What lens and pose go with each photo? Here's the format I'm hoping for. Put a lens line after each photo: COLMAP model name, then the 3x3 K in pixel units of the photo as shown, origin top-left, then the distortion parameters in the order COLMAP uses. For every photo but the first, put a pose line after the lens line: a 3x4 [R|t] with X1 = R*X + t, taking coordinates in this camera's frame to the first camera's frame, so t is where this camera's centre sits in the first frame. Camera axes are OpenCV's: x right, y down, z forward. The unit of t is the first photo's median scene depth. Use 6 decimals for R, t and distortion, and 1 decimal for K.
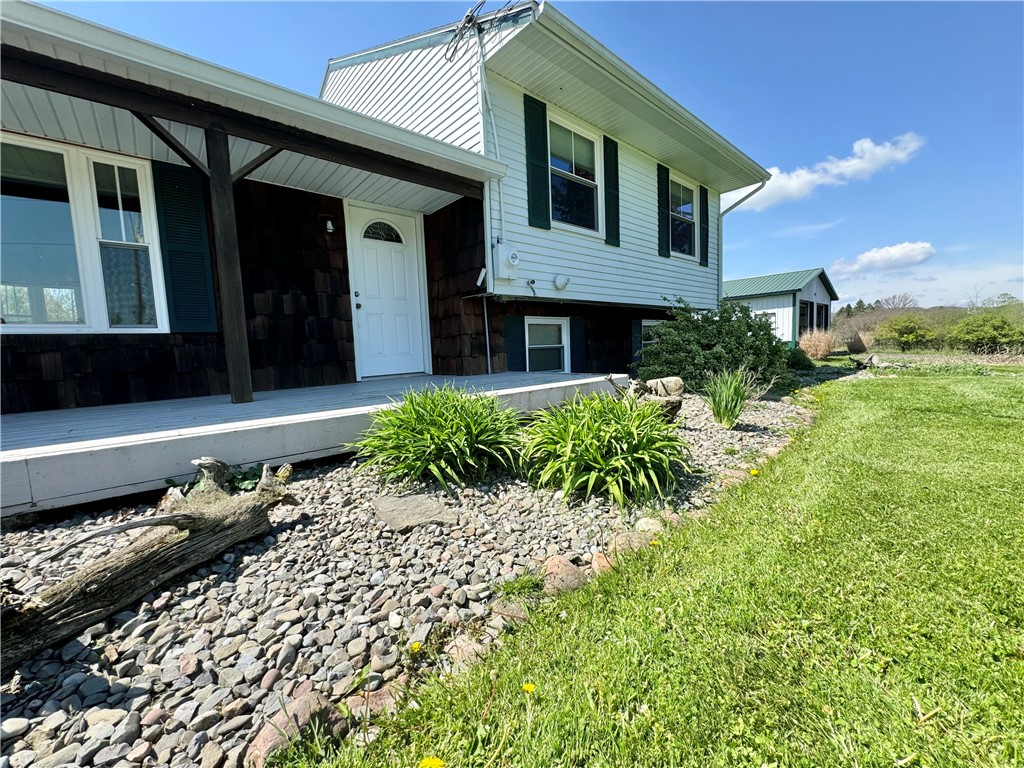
lens RADIAL K [[409.7, 0, 512.0], [0, 409.7, 384.0], [0, 0, 1]] dist [-0.004215, -0.000051]
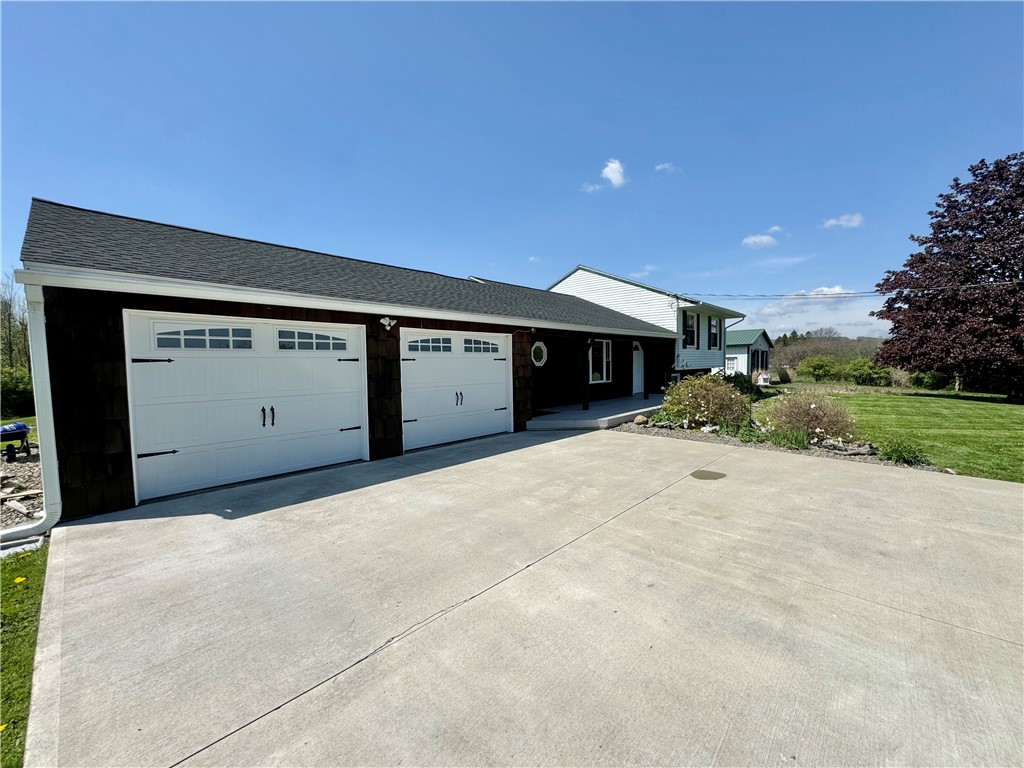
lens RADIAL K [[409.7, 0, 512.0], [0, 409.7, 384.0], [0, 0, 1]] dist [-0.004215, -0.000051]
pose [[0.994885, 0.021674, 0.098662, -1.356743], [-0.017679, 0.998995, -0.041182, 0.045223], [-0.099455, 0.039227, 0.994269, -1.752772]]
